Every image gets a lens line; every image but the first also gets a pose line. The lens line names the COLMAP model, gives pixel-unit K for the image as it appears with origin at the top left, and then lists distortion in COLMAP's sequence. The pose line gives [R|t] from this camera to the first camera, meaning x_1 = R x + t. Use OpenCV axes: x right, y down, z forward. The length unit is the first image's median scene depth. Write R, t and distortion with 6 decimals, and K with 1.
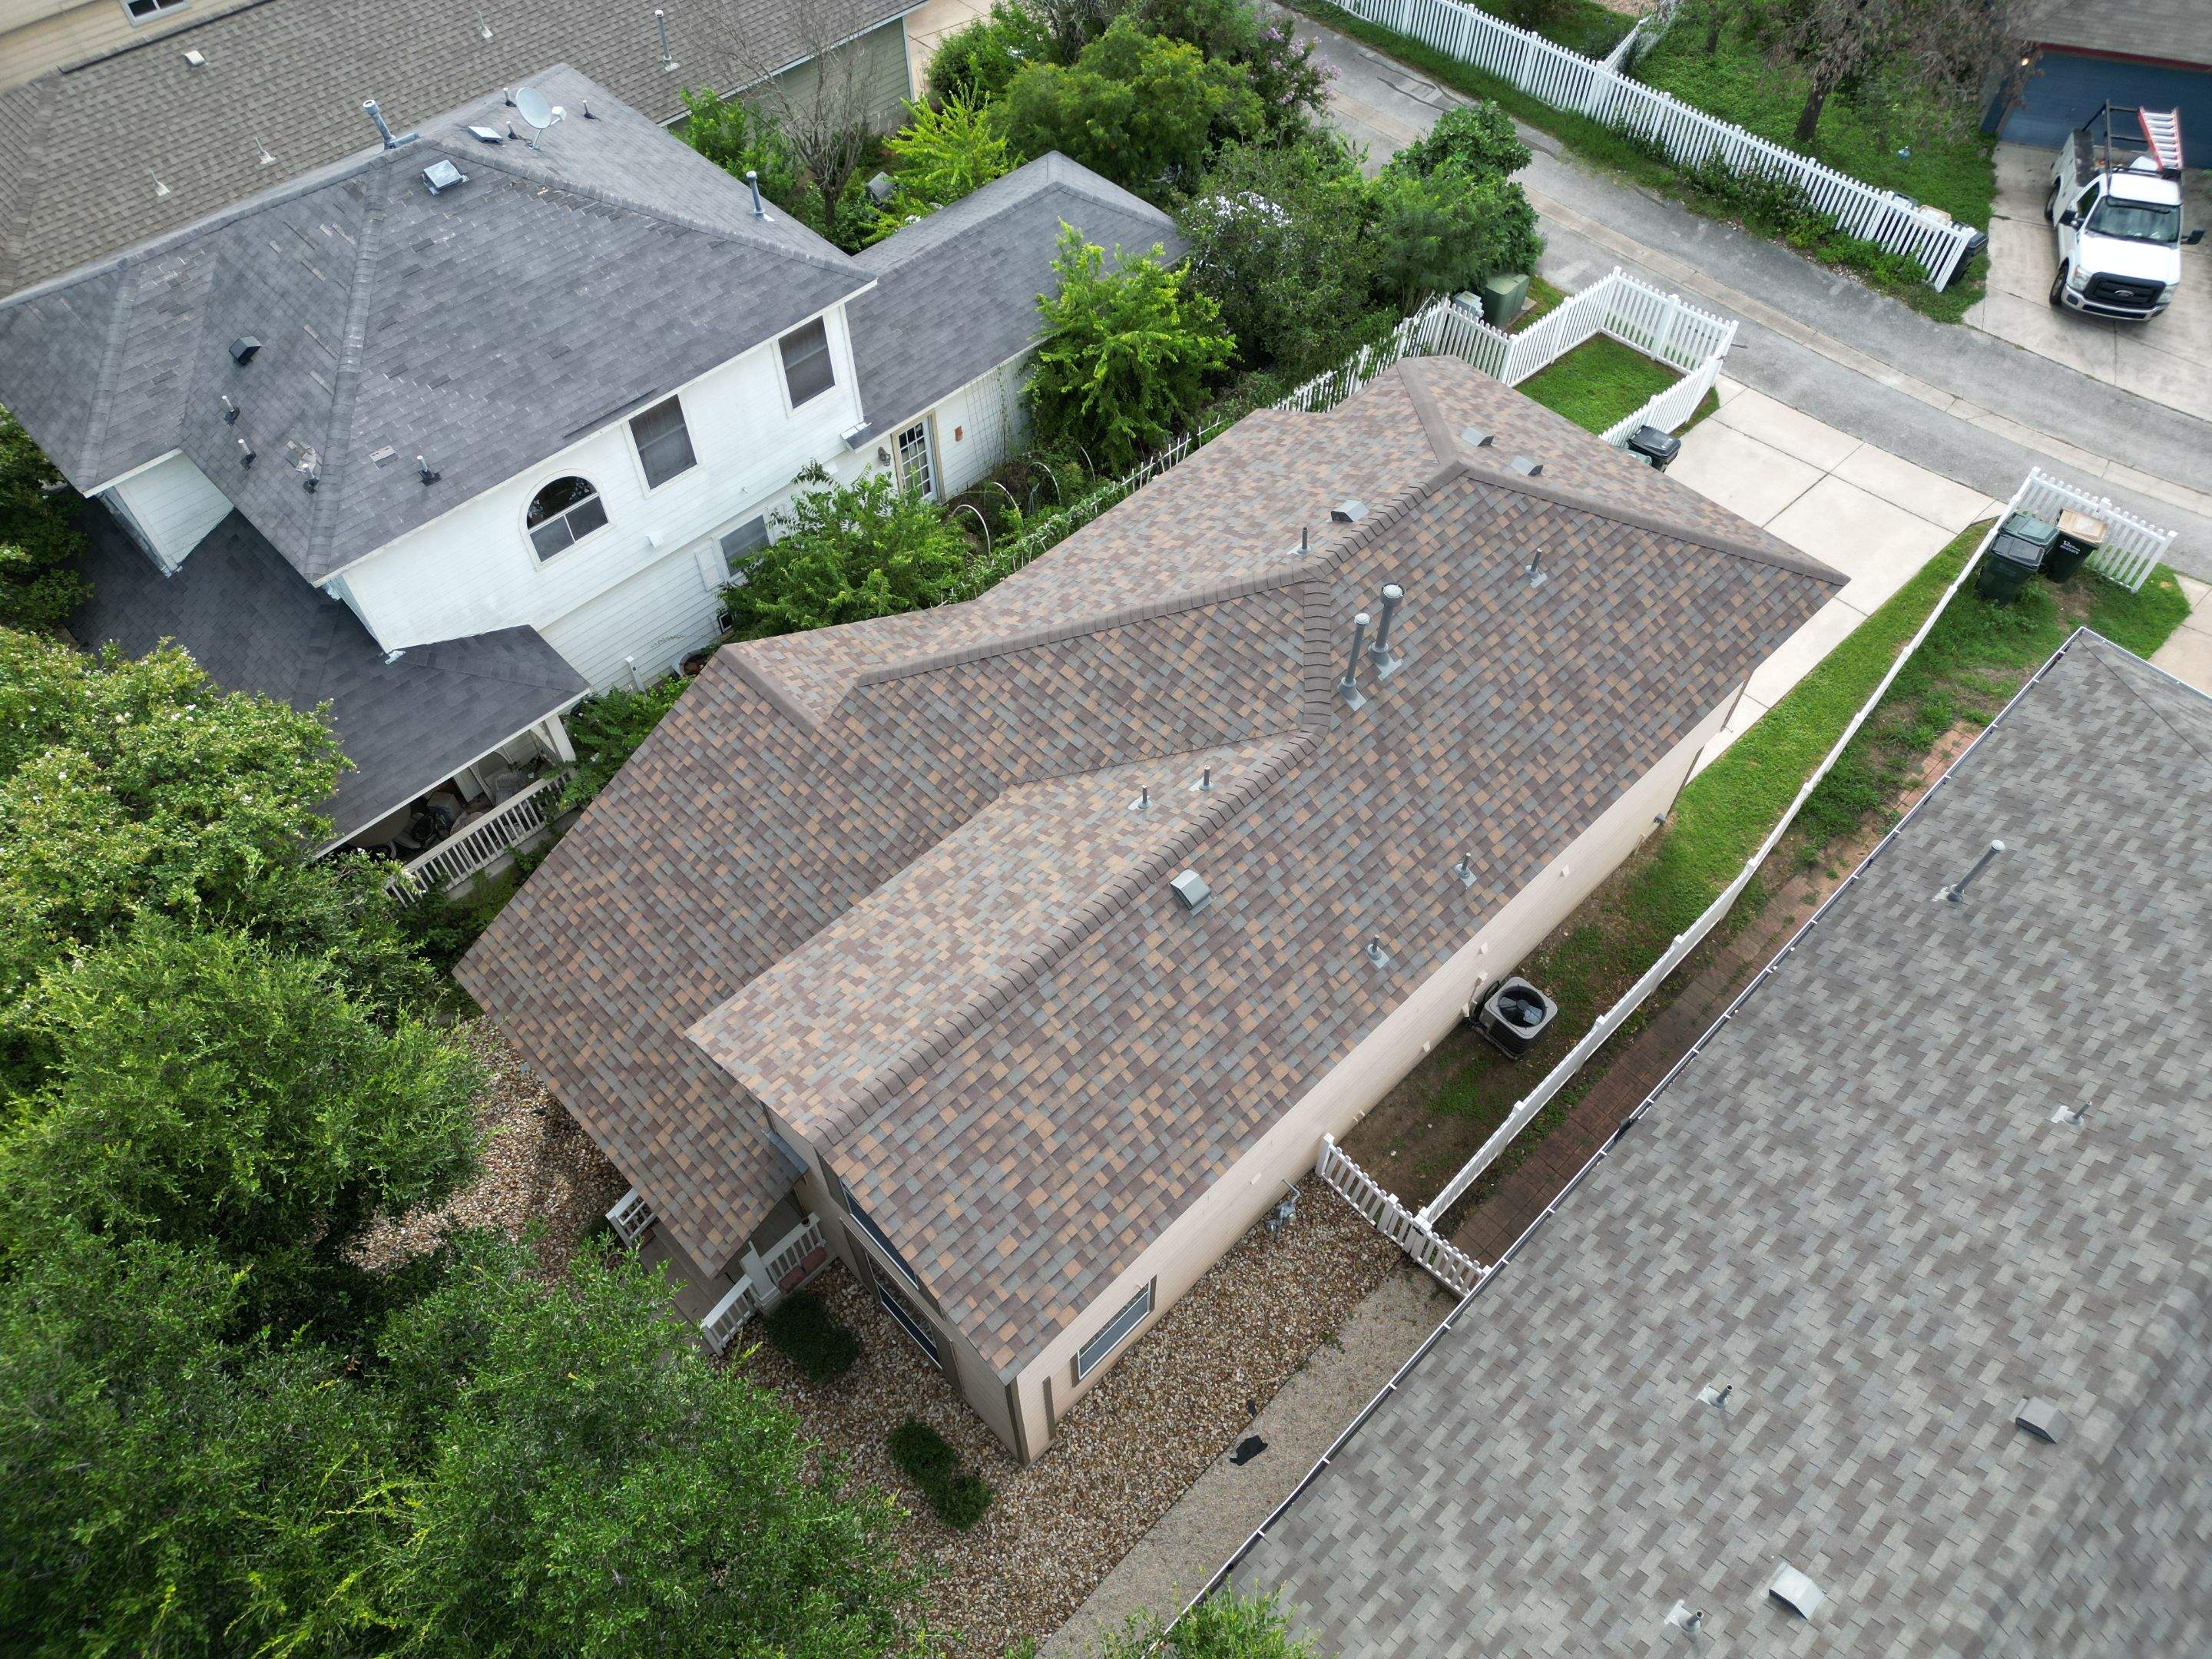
lens RADIAL K [[1543.2, 0, 1100.9], [0, 1543.2, 831.0], [0, 0, 1]] dist [0.073554, -0.065069]
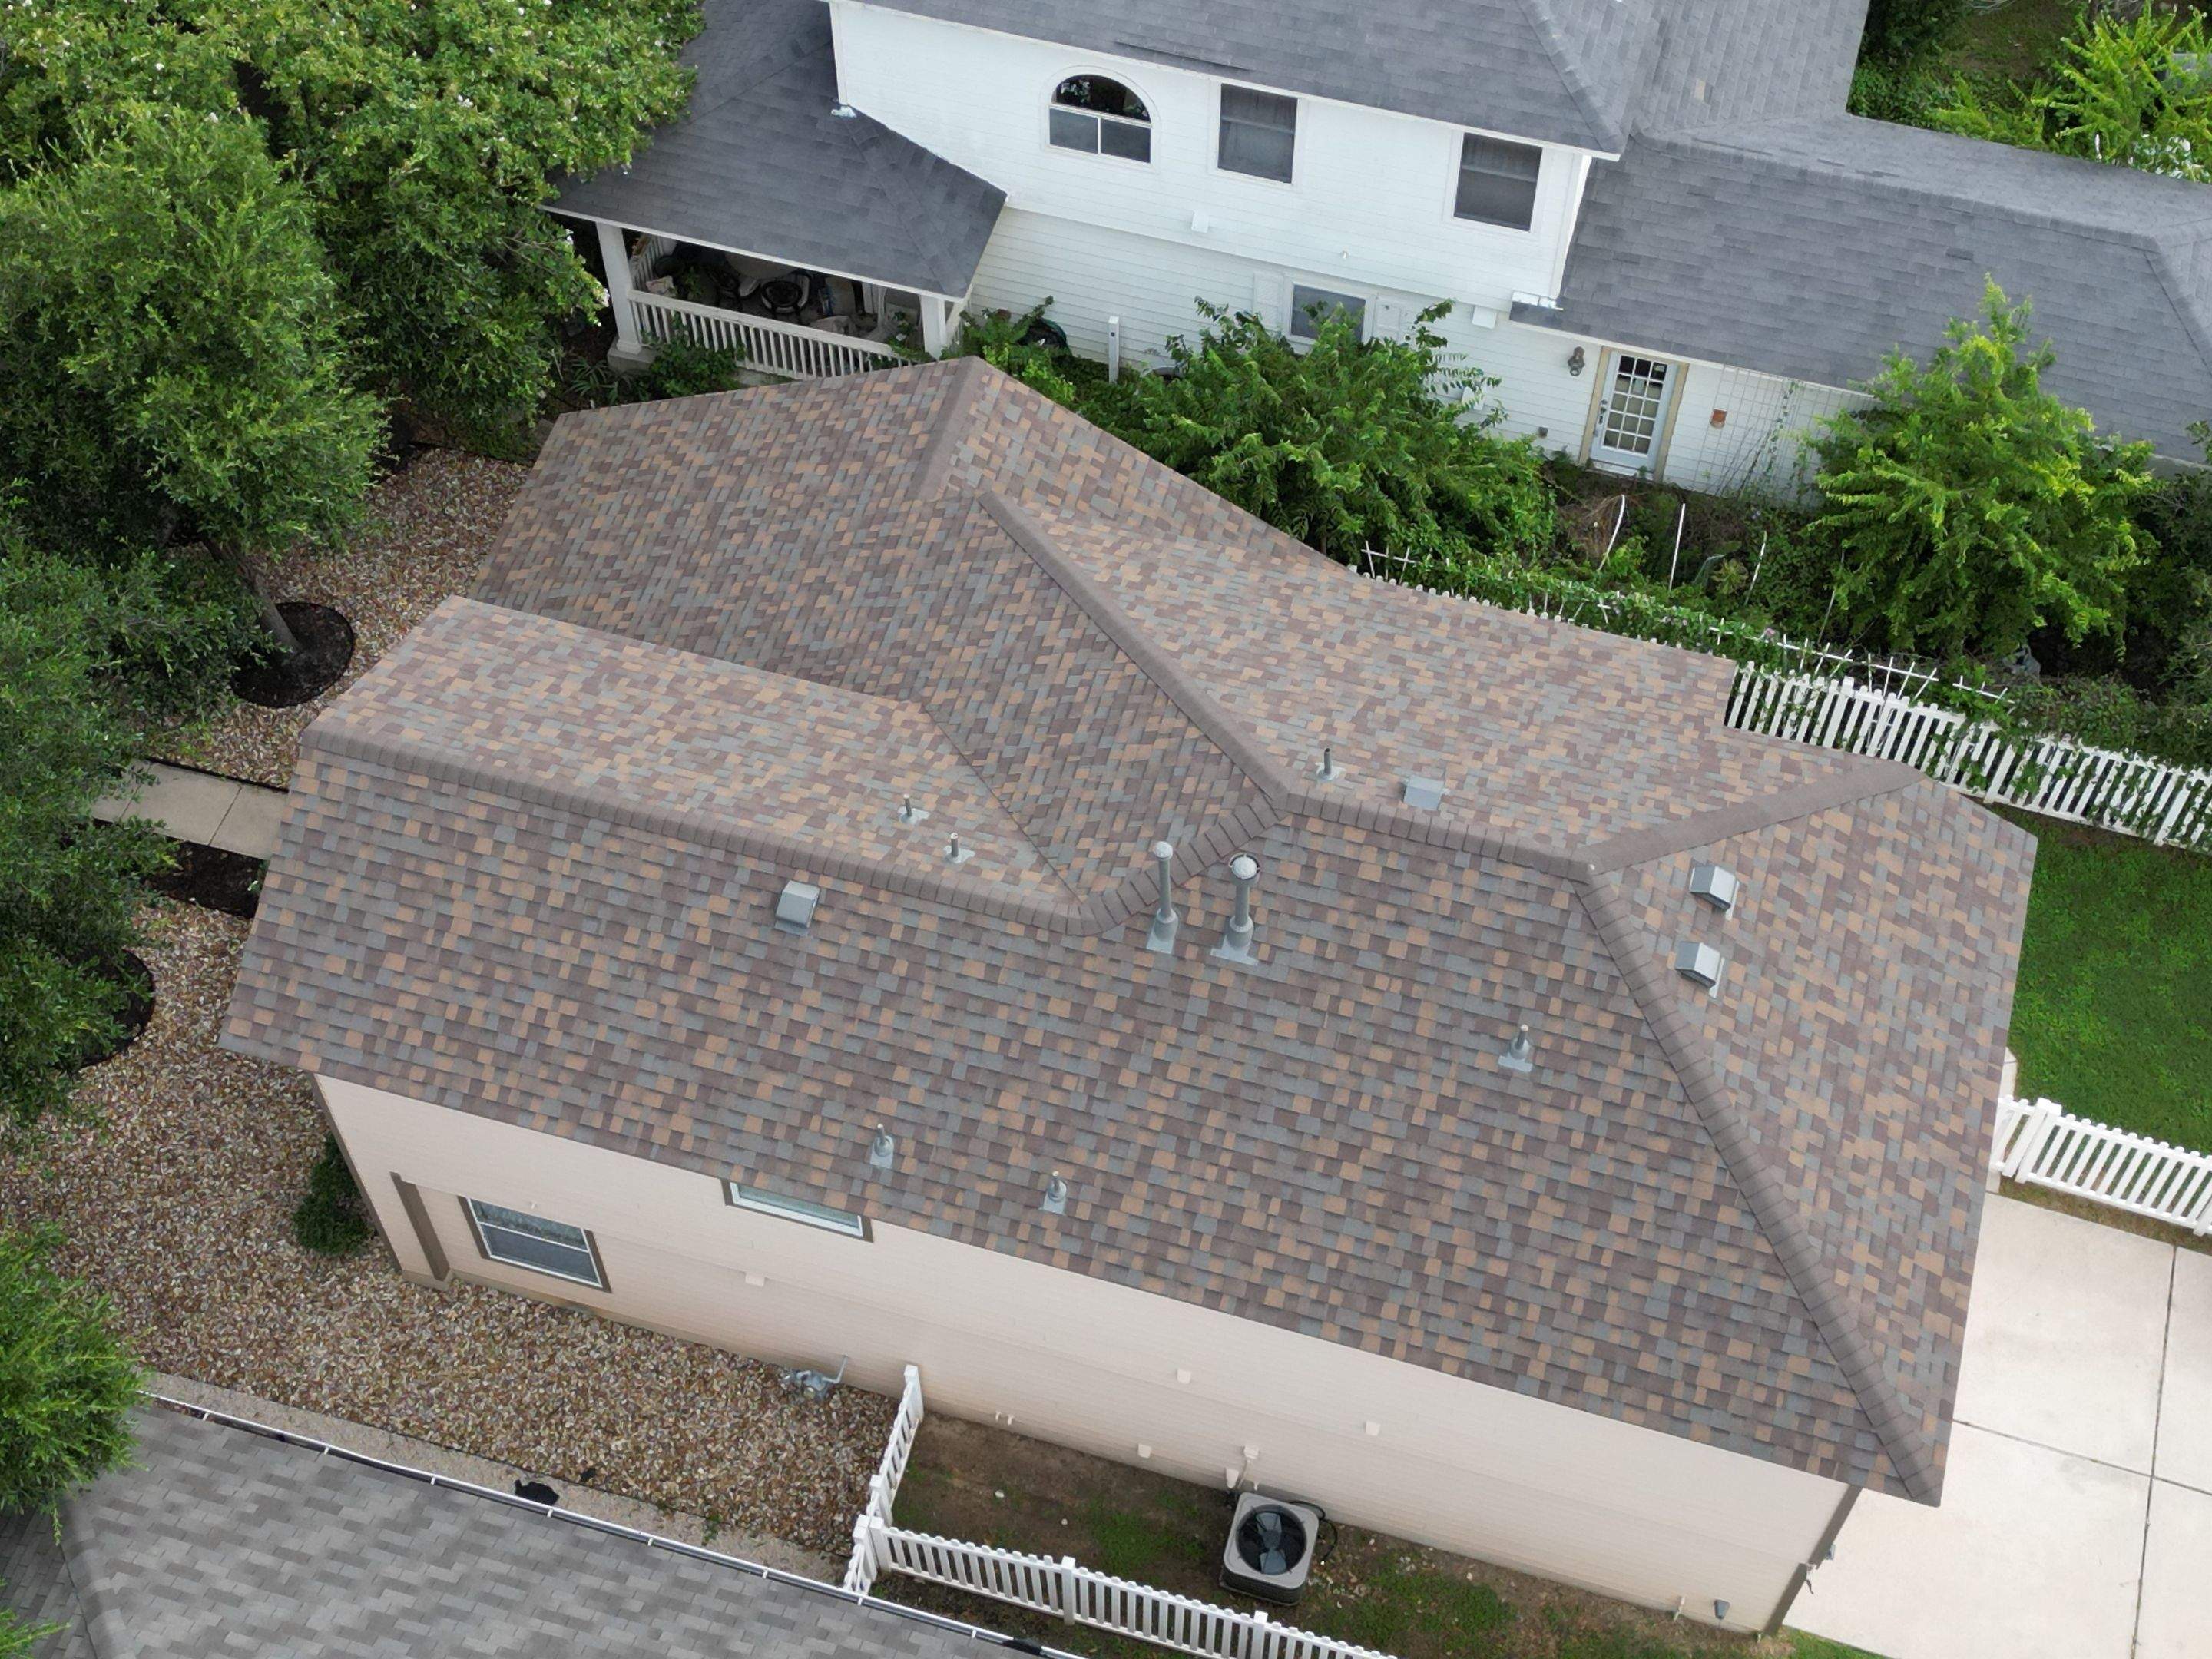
lens RADIAL K [[3077.8, 0, 1101.4], [0, 3077.8, 827.9], [0, 0, 1]] dist [0.096627, 0.000000]
pose [[0.494575, 0.730257, -0.471297, 0.749628], [-0.703680, 0.654713, 0.276018, -0.471756], [0.510128, 0.195130, 0.837671, -0.243802]]
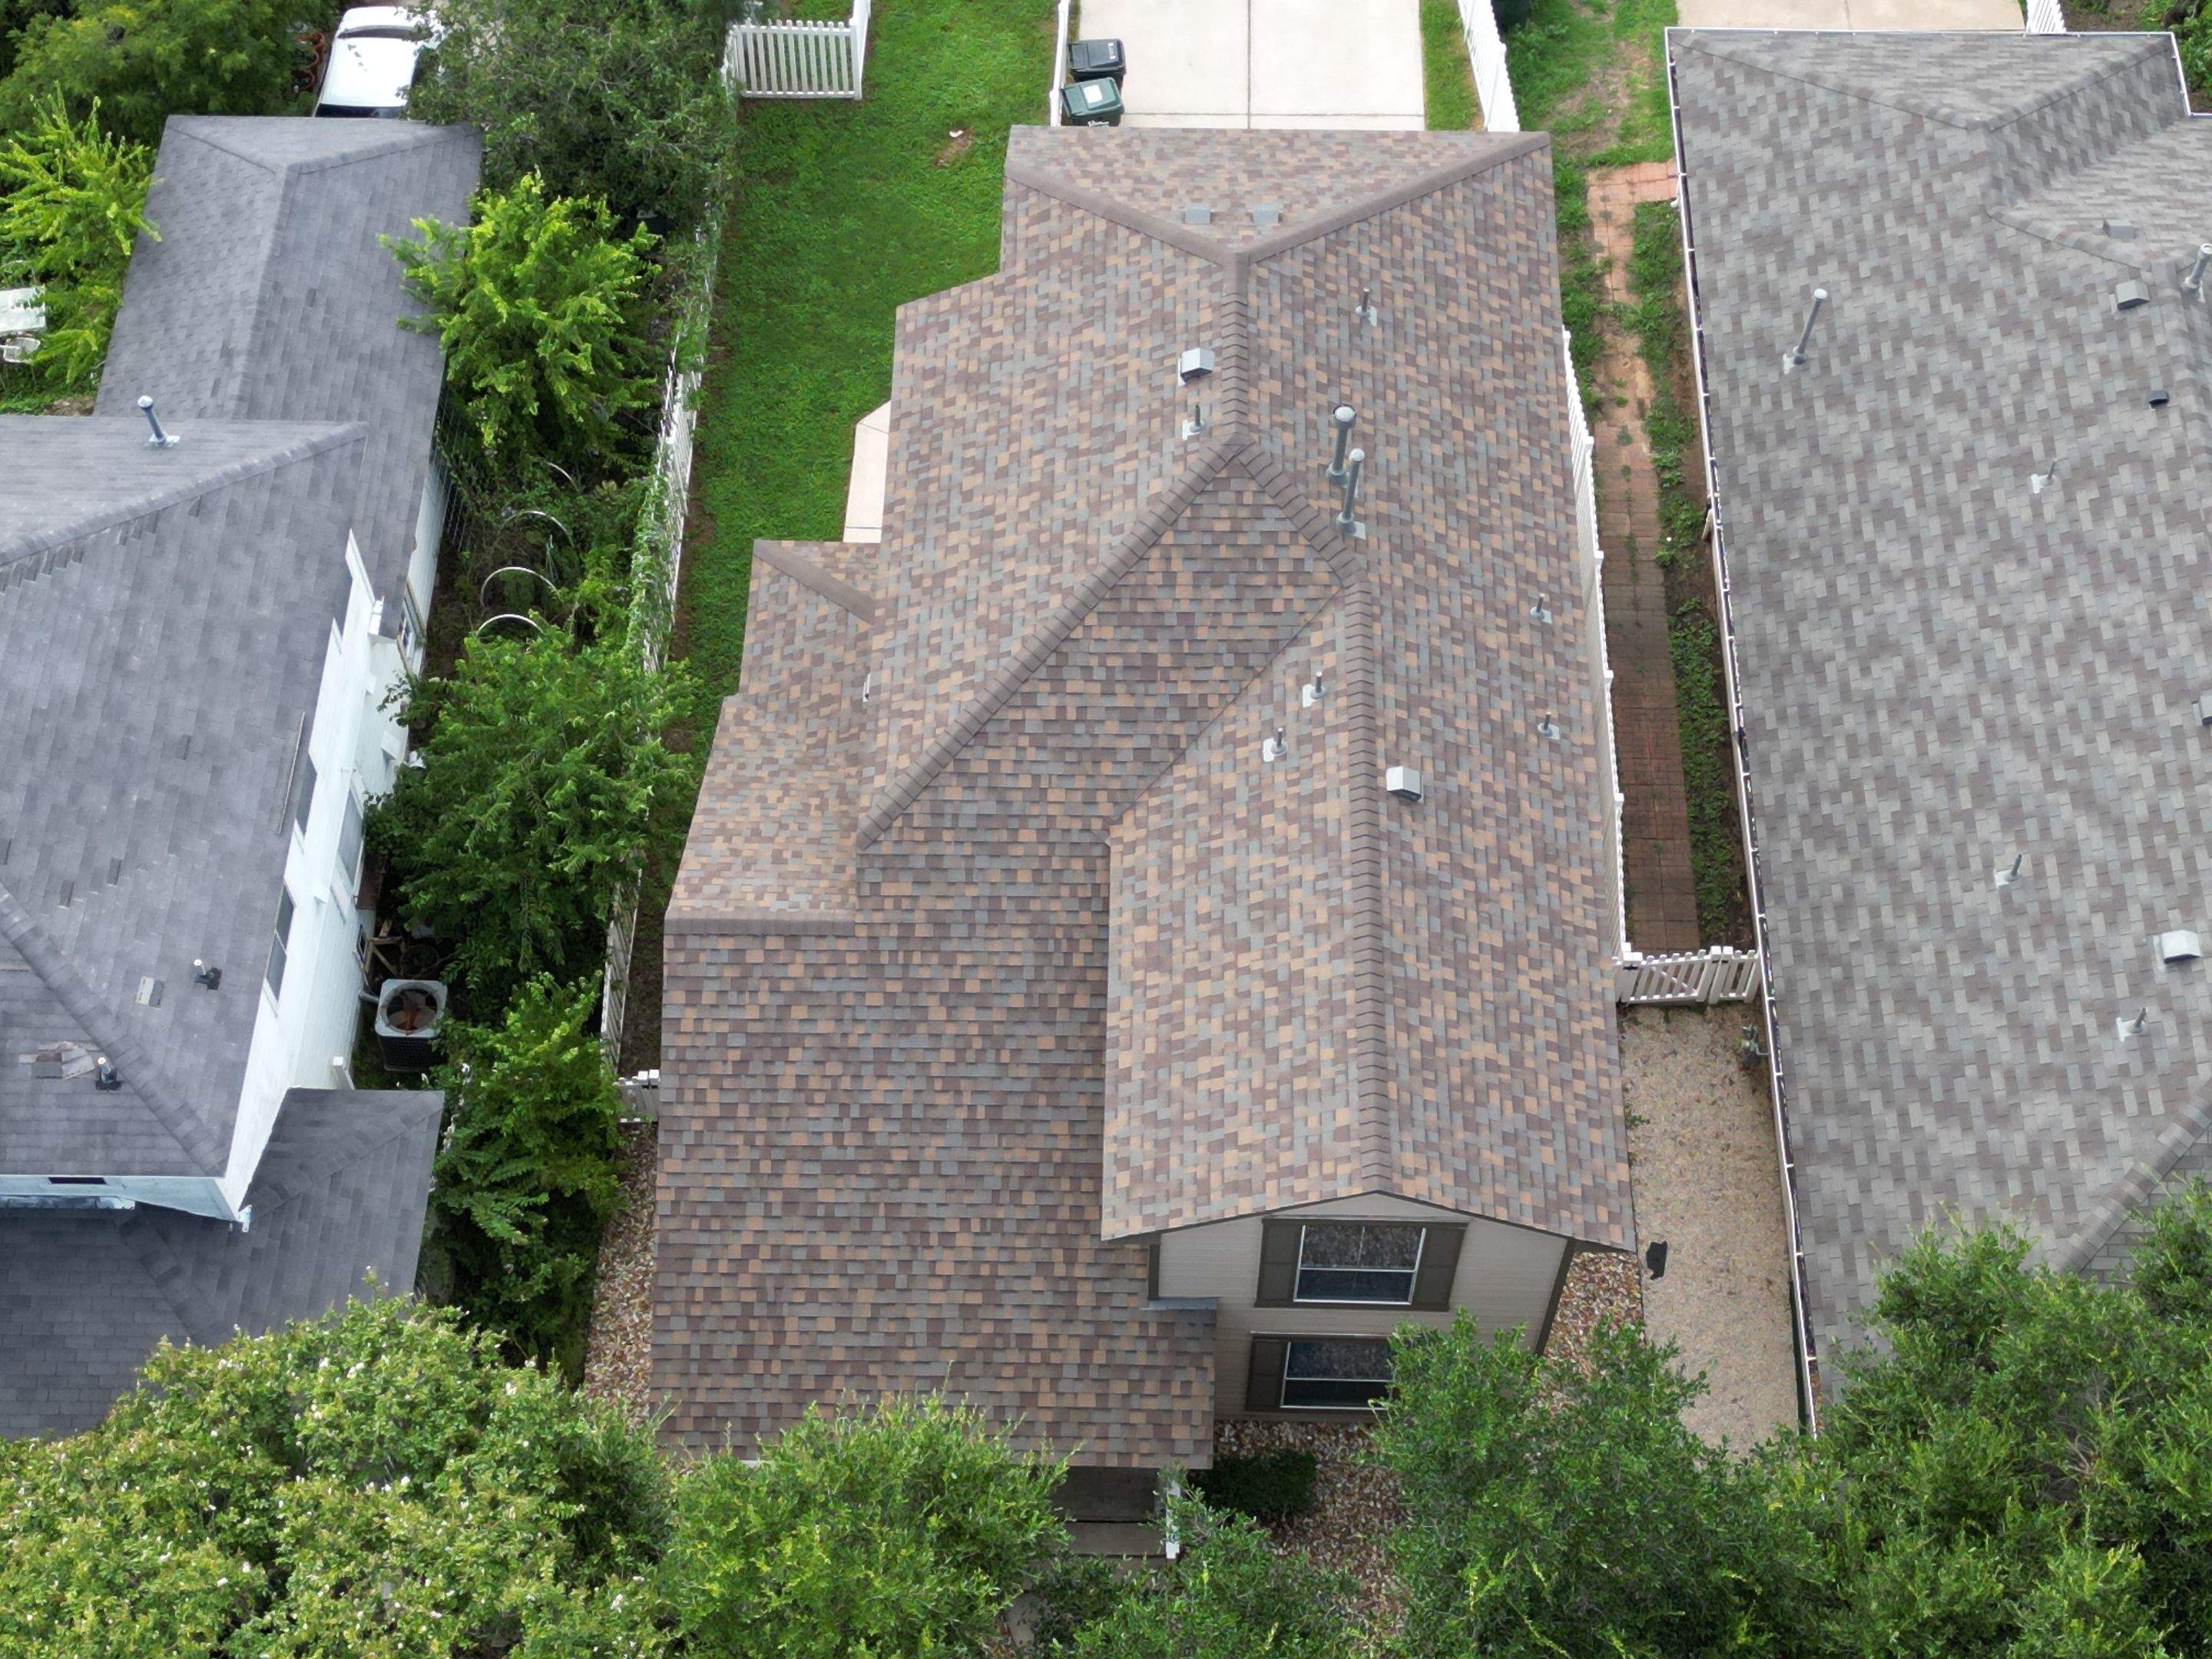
lens RADIAL K [[3077.8, 0, 1091.2], [0, 3077.8, 842.9], [0, 0, 1]] dist [0.096627, 0.000000]
pose [[0.712055, -0.591906, 0.377658, -0.712945], [0.567659, 0.801866, 0.186479, -0.345718], [-0.413209, 0.081597, 0.906973, -0.567413]]
